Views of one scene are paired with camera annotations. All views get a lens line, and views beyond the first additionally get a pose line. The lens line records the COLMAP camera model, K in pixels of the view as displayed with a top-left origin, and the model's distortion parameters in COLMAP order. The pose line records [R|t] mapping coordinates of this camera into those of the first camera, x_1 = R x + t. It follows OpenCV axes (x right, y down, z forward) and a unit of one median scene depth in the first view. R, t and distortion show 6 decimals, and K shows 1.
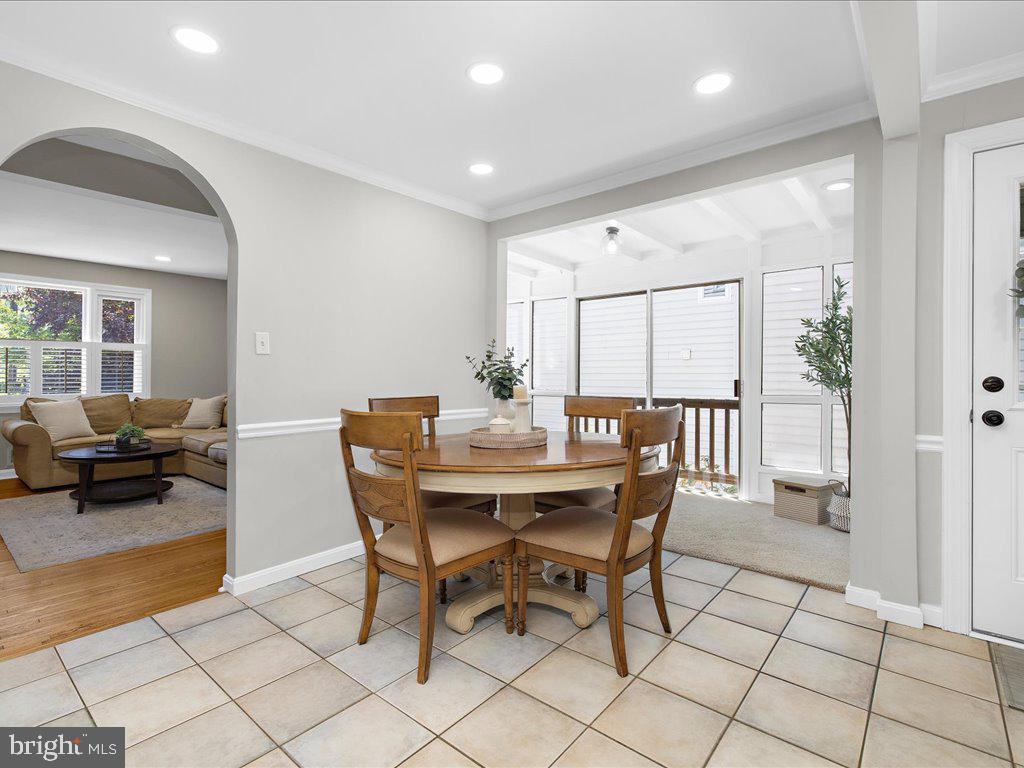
lens RADIAL K [[481.7, 0, 506.2], [0, 481.7, 379.1], [0, 0, 1]] dist [-0.000224, -0.000384]
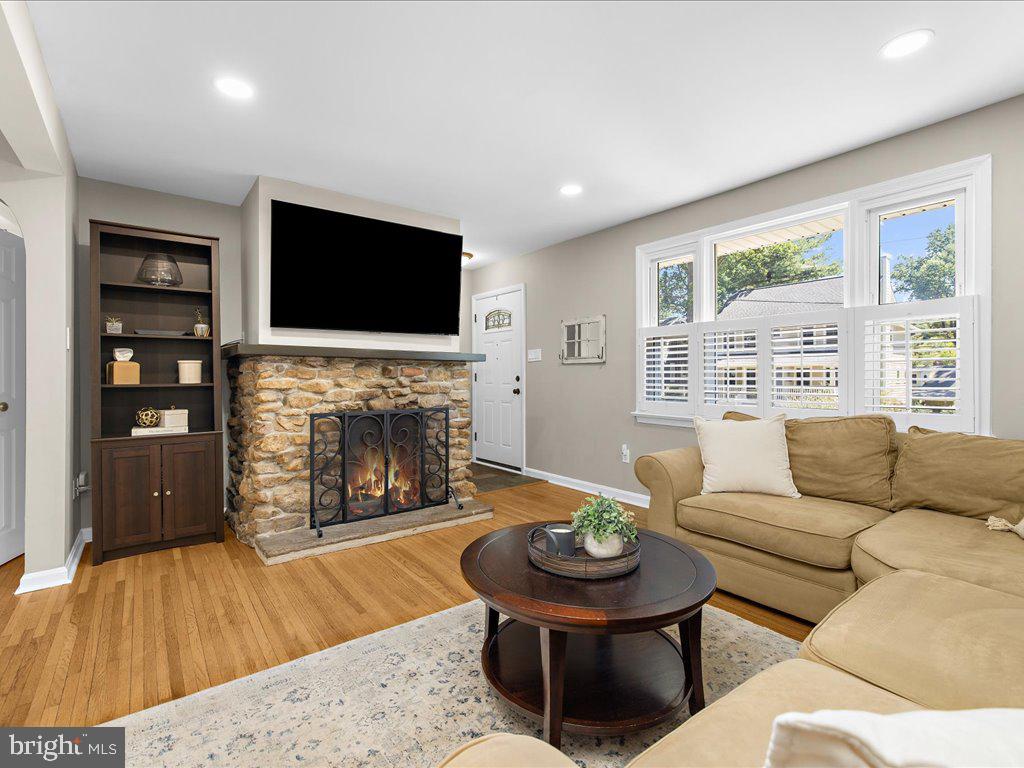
lens RADIAL K [[481.7, 0, 506.2], [0, 481.7, 379.1], [0, 0, 1]] dist [-0.000224, -0.000384]
pose [[-0.235830, 0.000859, -0.971794, -0.283428], [-0.001139, 0.999999, 0.001161, -0.002577], [0.971794, 0.001380, -0.235829, 0.757769]]
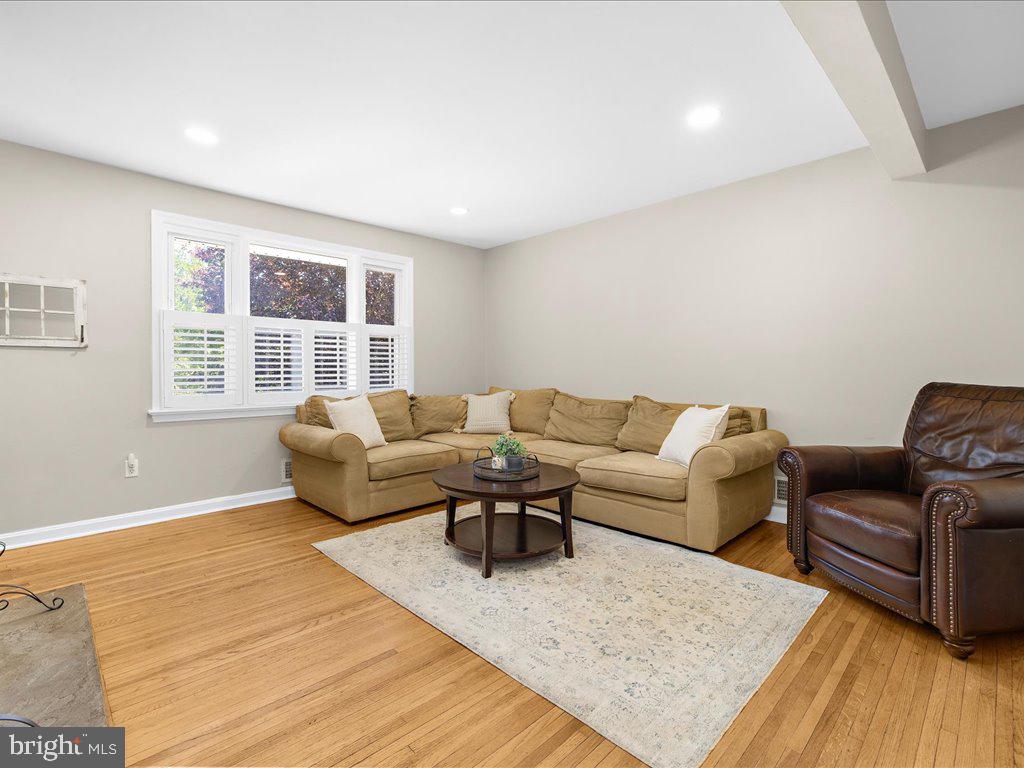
lens RADIAL K [[481.7, 0, 506.2], [0, 481.7, 379.1], [0, 0, 1]] dist [-0.000224, -0.000384]
pose [[0.993241, -0.002970, -0.116035, -0.525133], [0.005309, 0.999789, 0.019851, -0.000669], [0.115951, -0.020333, 0.993047, 0.241466]]
